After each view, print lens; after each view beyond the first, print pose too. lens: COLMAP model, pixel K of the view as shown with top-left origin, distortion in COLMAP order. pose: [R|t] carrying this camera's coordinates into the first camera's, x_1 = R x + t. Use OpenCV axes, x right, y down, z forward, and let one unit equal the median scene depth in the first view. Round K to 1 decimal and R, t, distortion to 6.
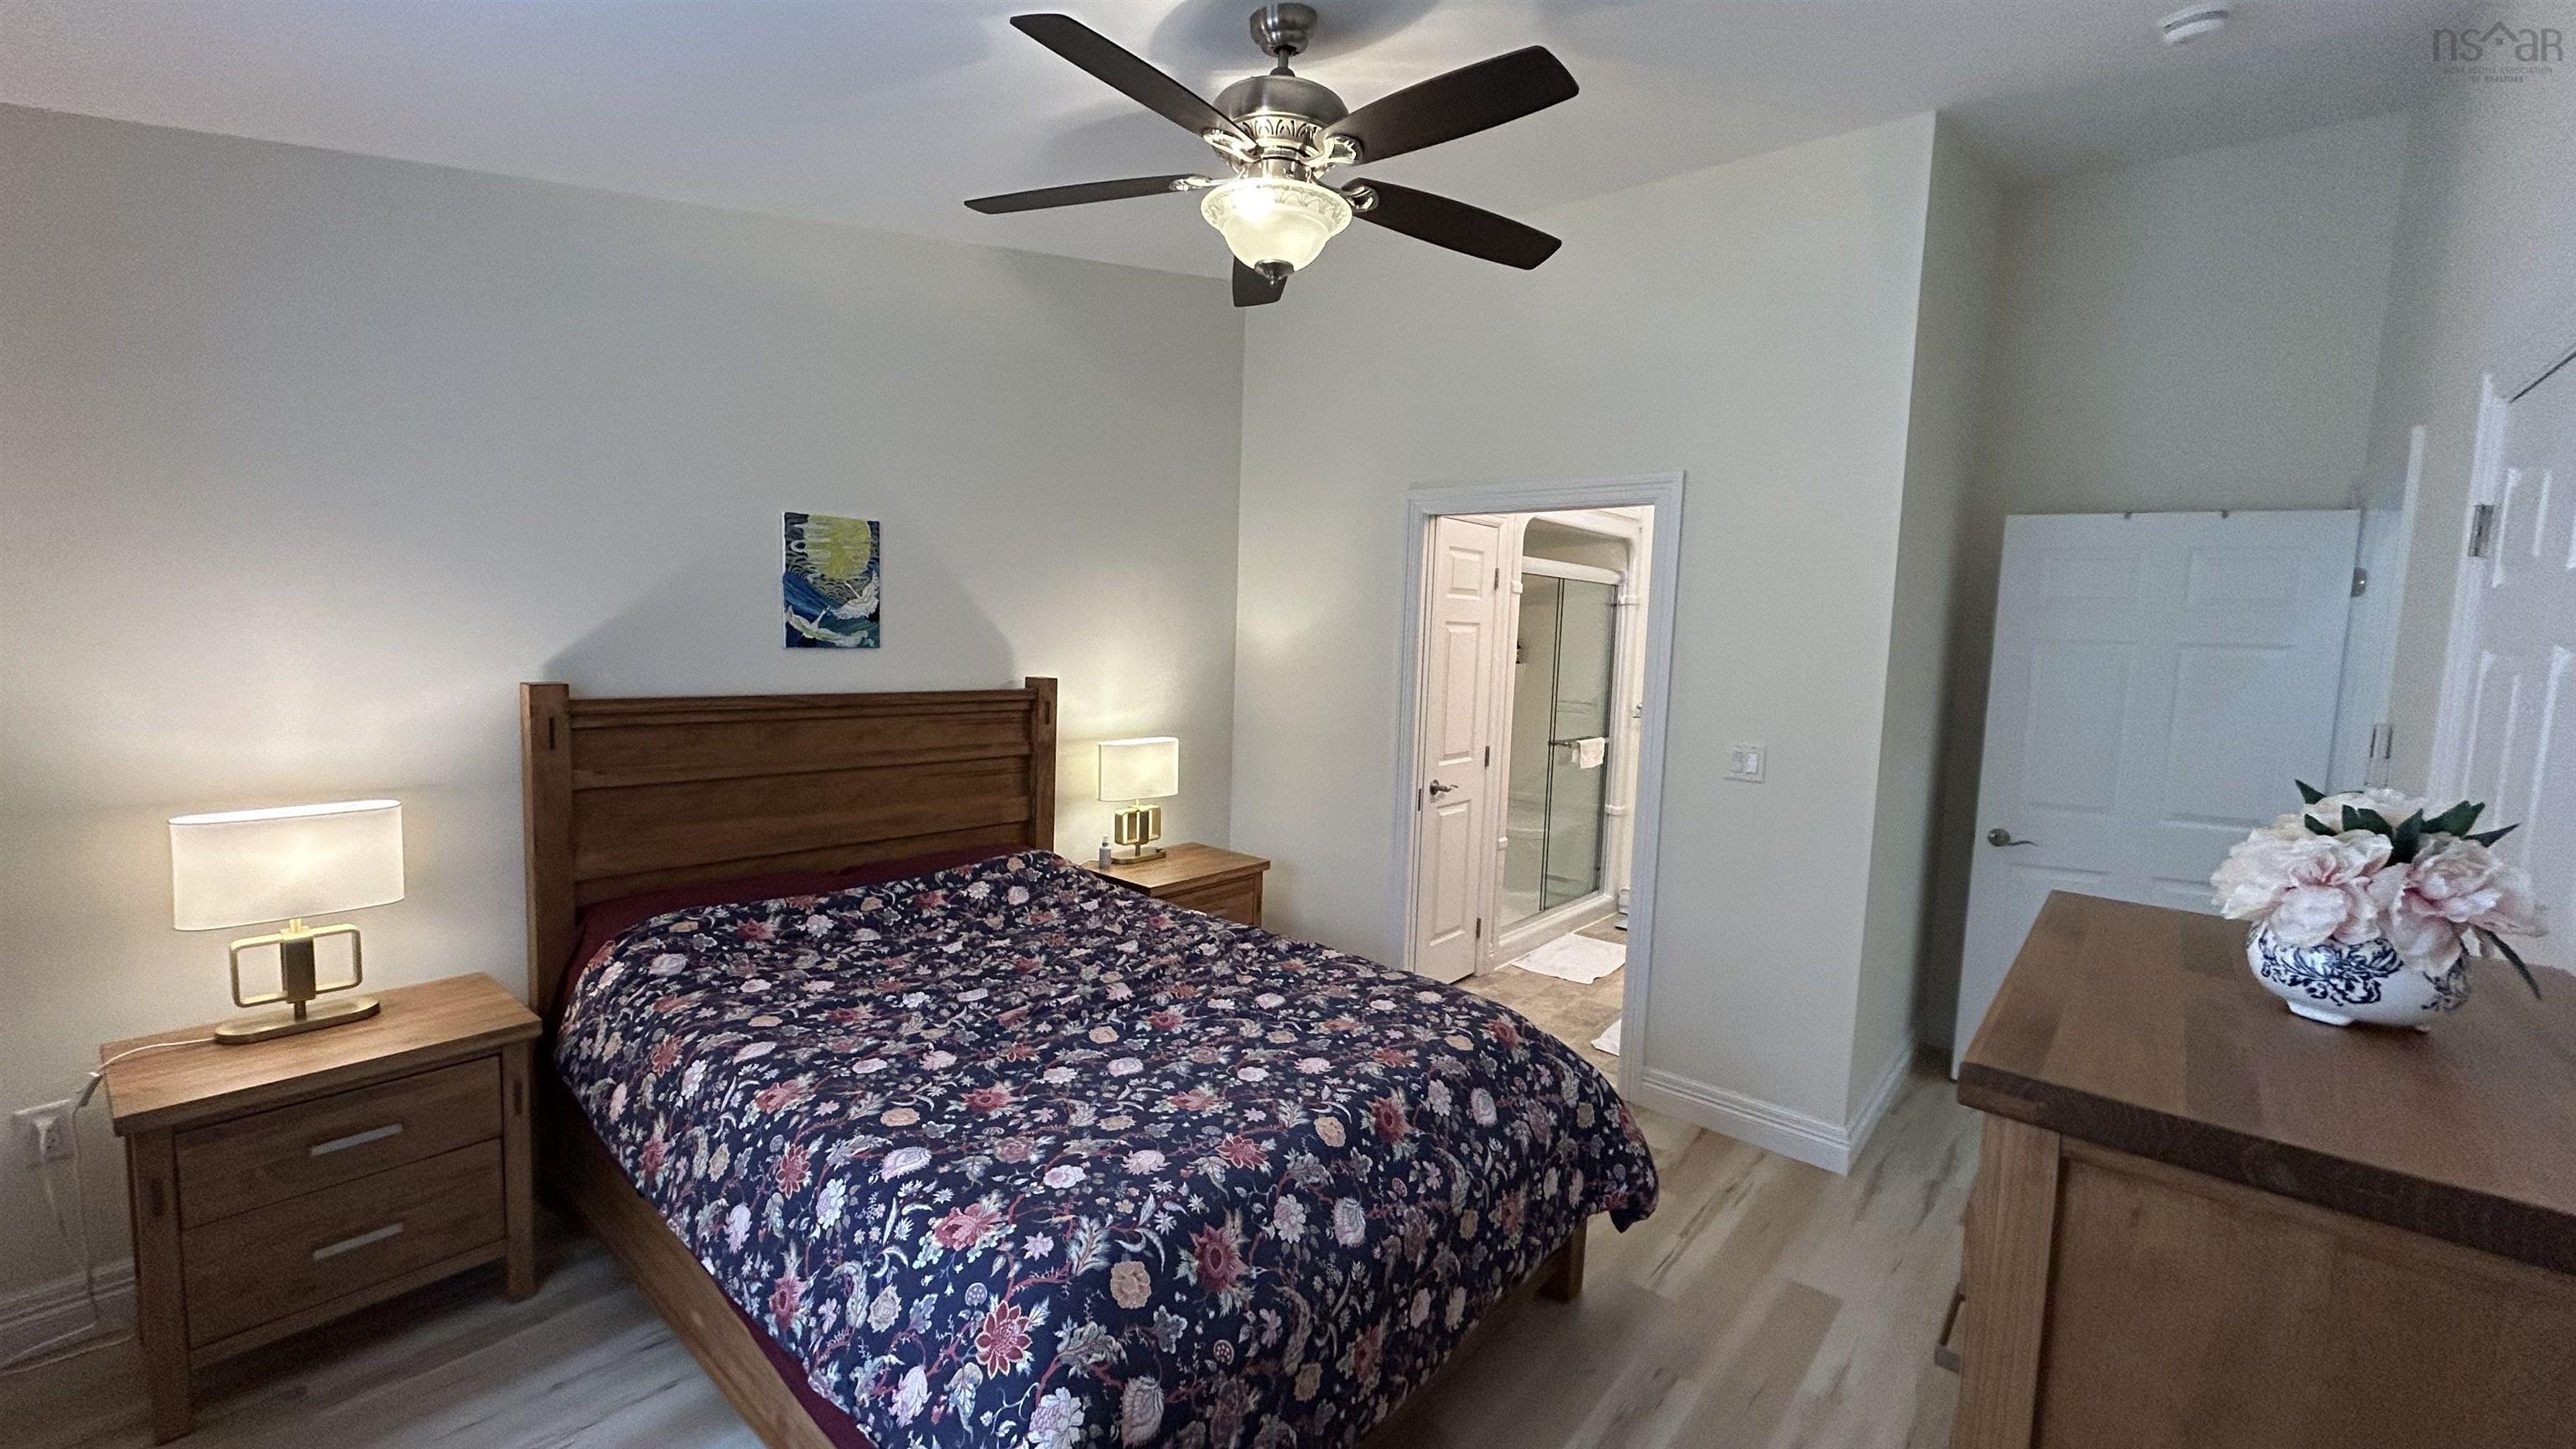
lens RADIAL K [[1035.4, 0, 1283.3], [0, 1035.4, 733.7], [0, 0, 1]] dist [-0.000391, 0.000052]
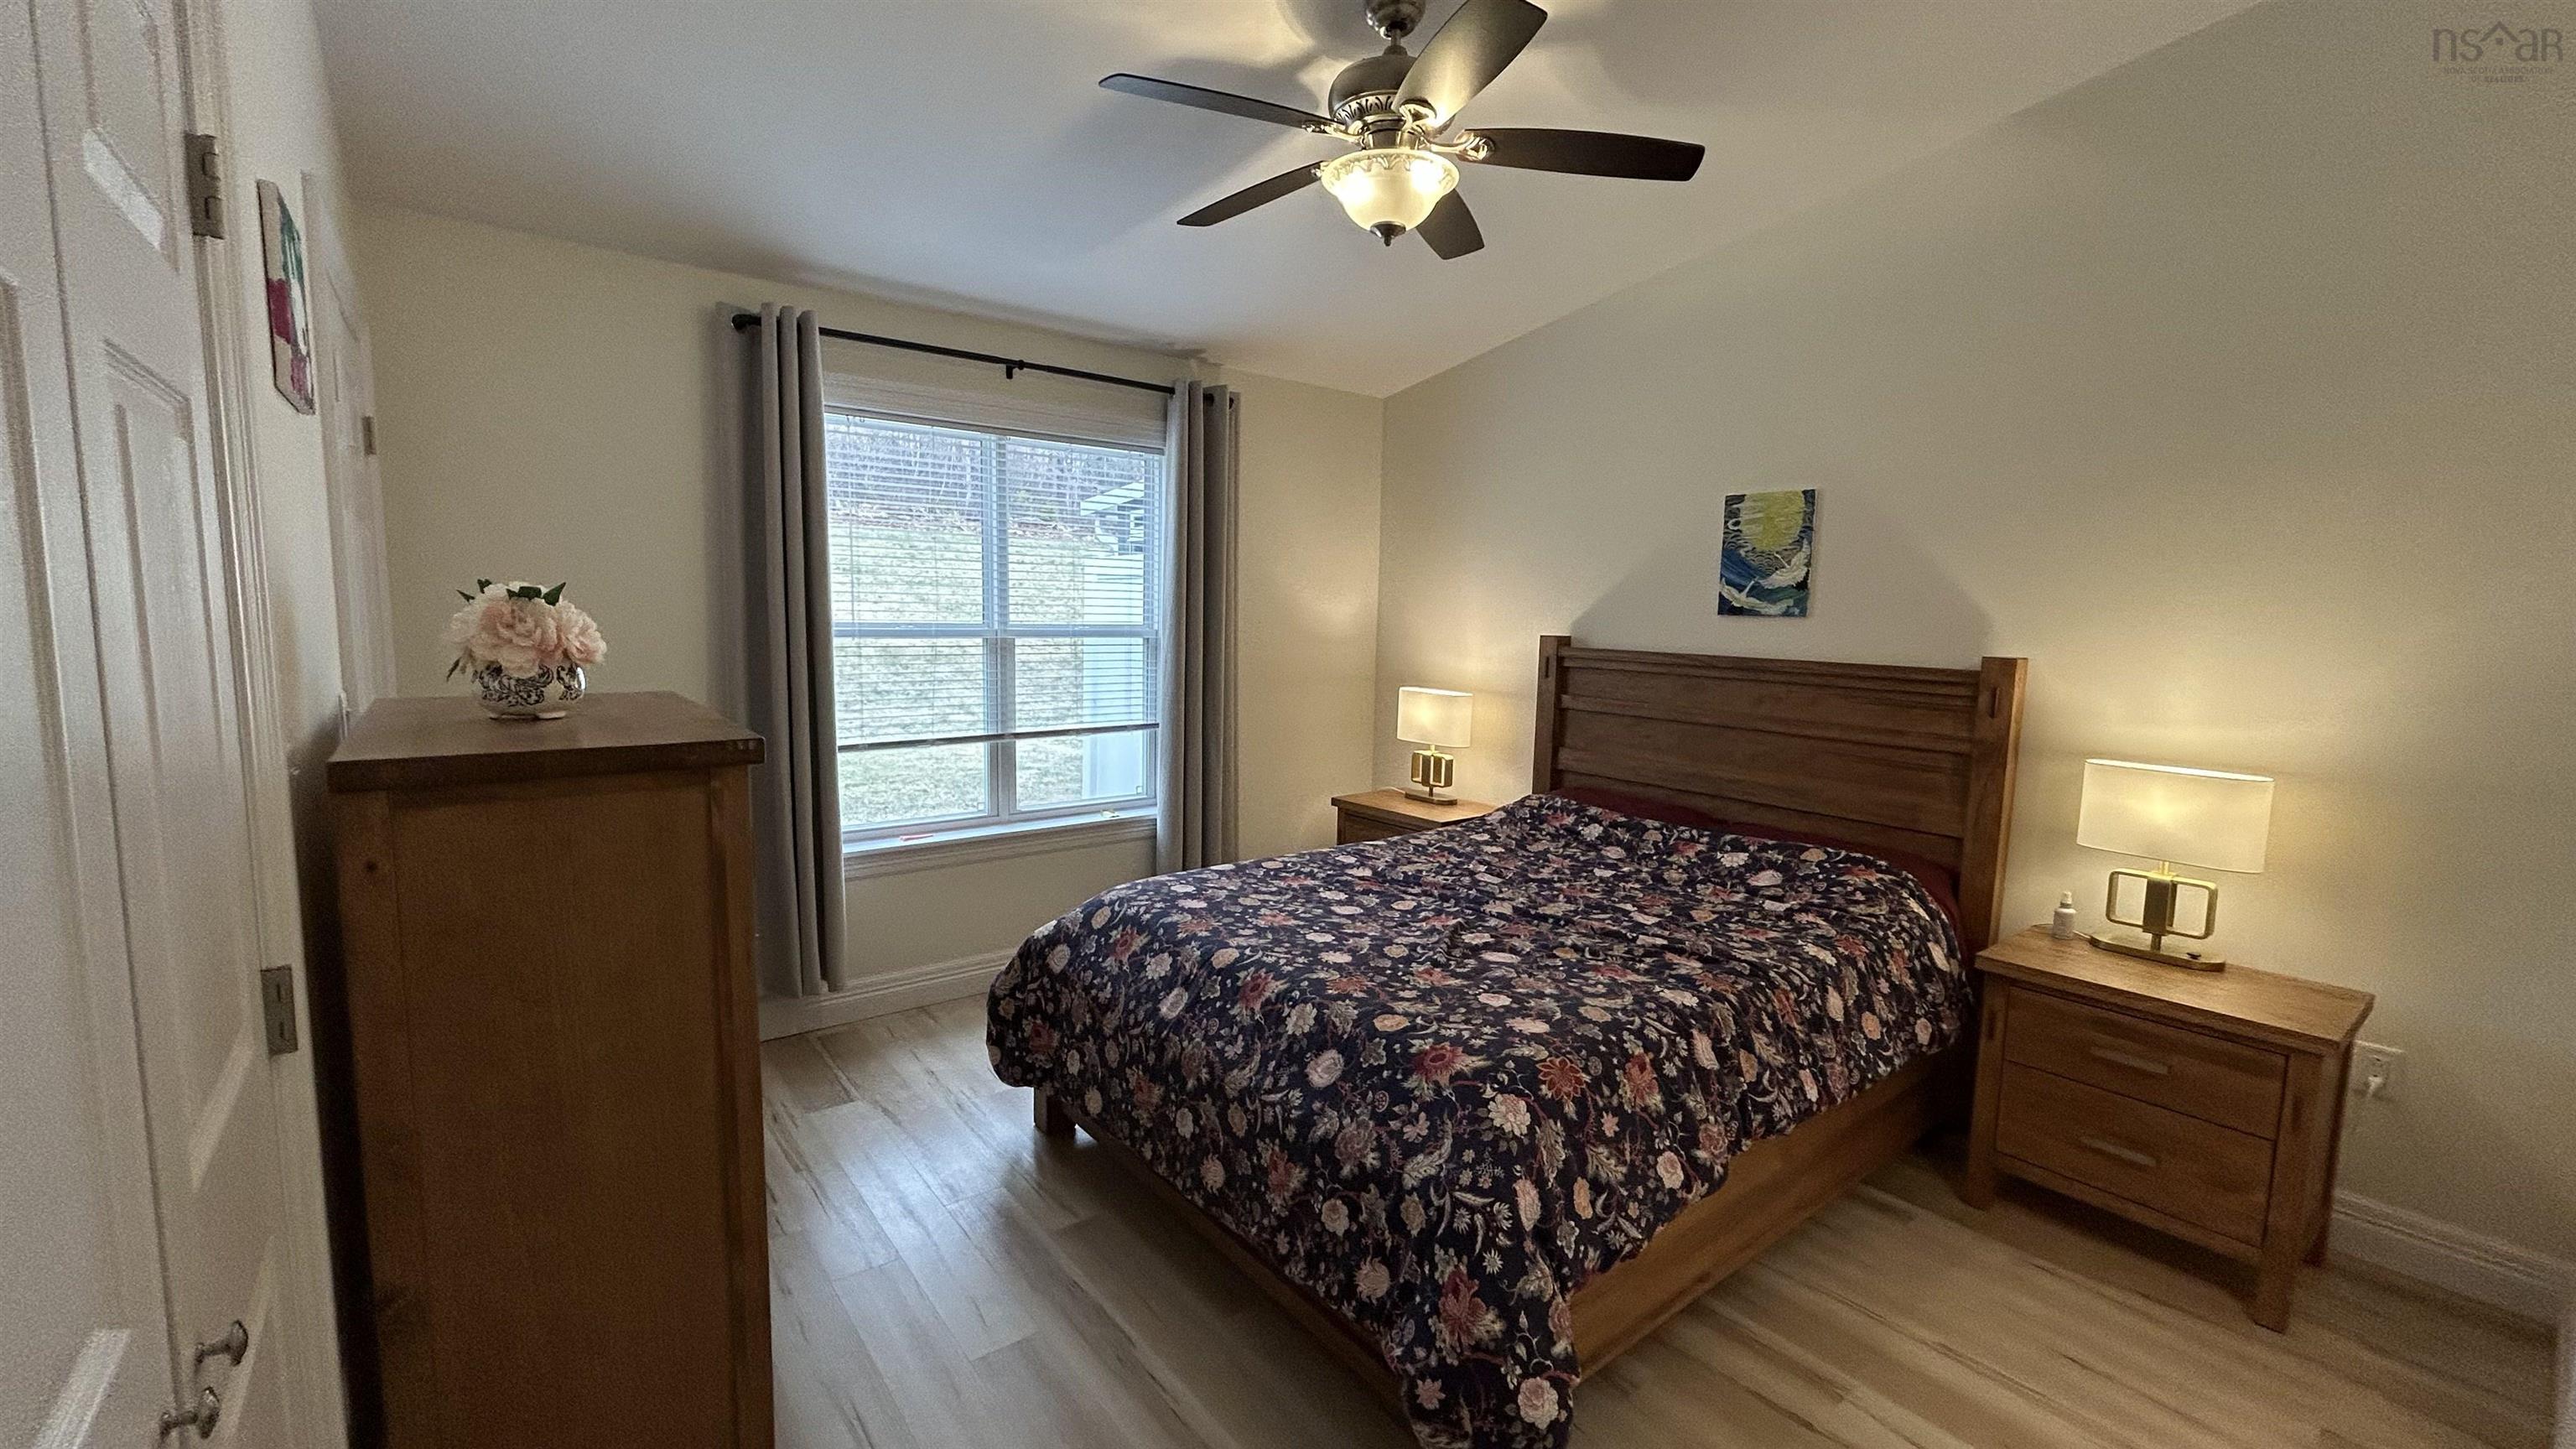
lens RADIAL K [[1035.4, 0, 1283.3], [0, 1035.4, 733.7], [0, 0, 1]] dist [-0.000391, 0.000052]
pose [[-0.191467, 0.080180, -0.978218, 0.930255], [-0.131522, 0.985573, 0.106526, -0.015840], [0.972647, 0.149053, -0.178160, 0.950189]]
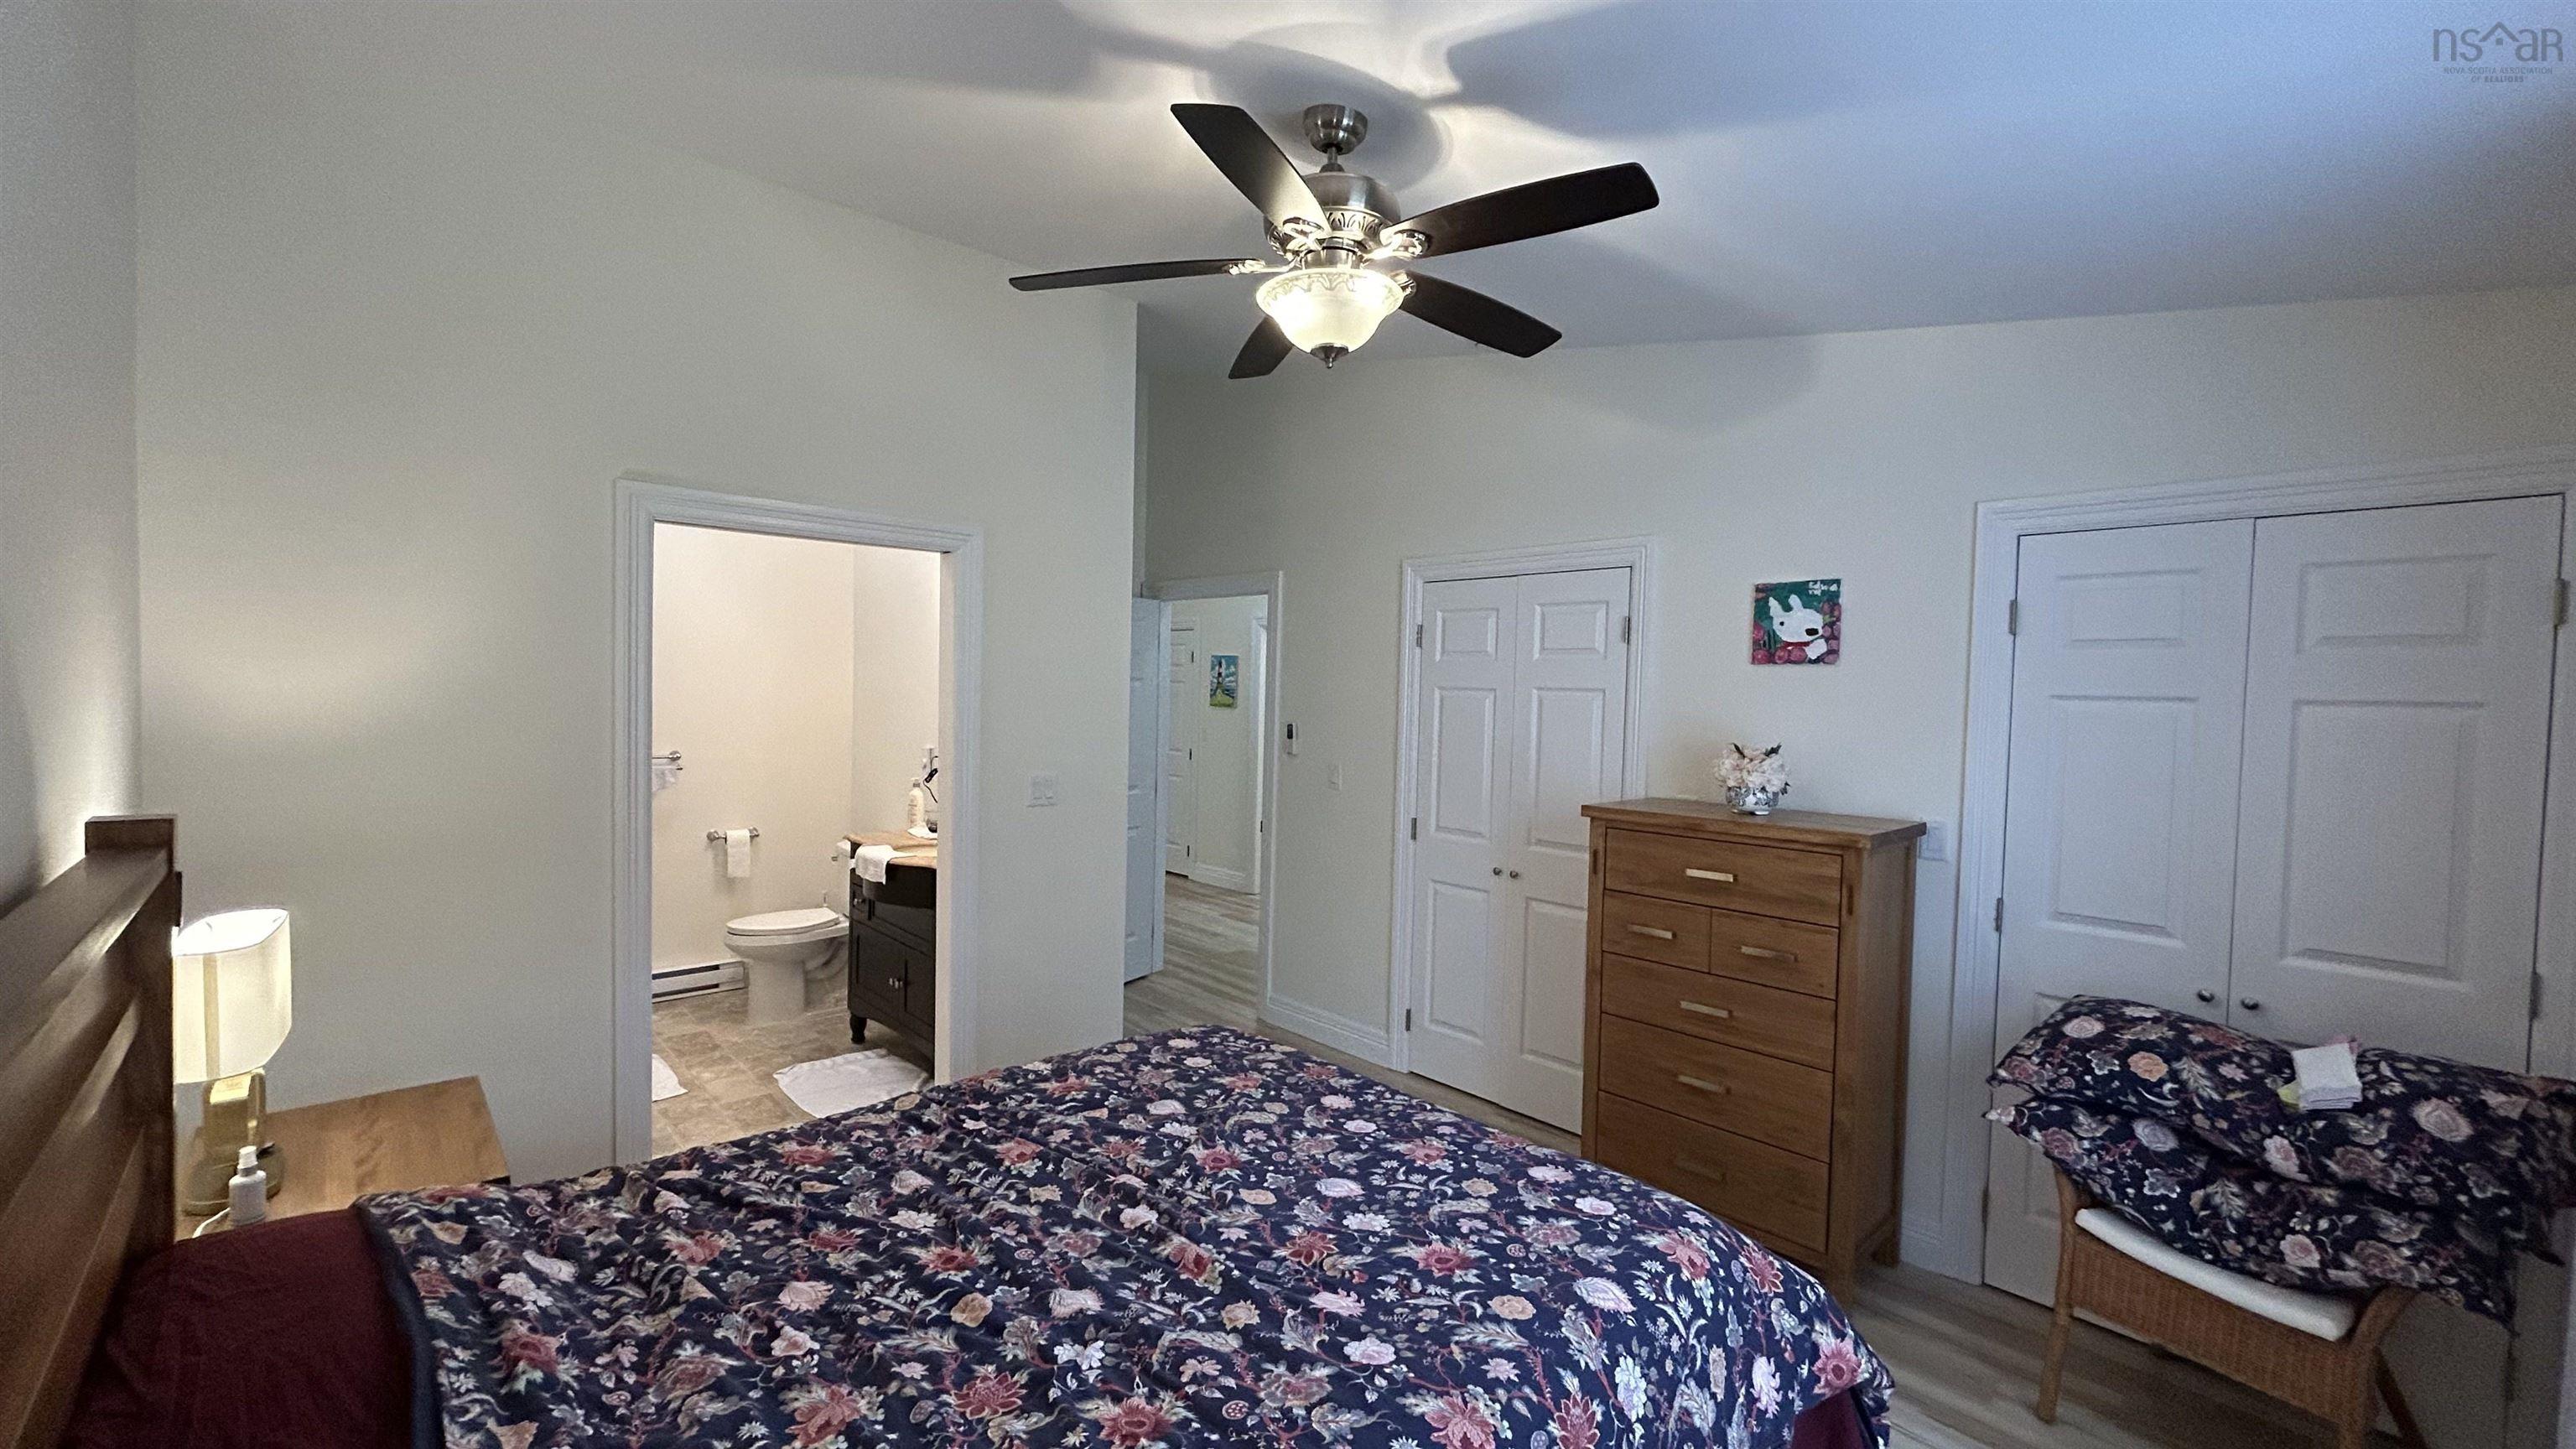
lens RADIAL K [[1035.4, 0, 1283.3], [0, 1035.4, 733.7], [0, 0, 1]] dist [-0.000391, 0.000052]
pose [[0.109677, -0.073486, 0.991247, -0.869476], [0.081546, 0.994567, 0.064709, -0.114131], [-0.990617, 0.073735, 0.115073, 0.777200]]
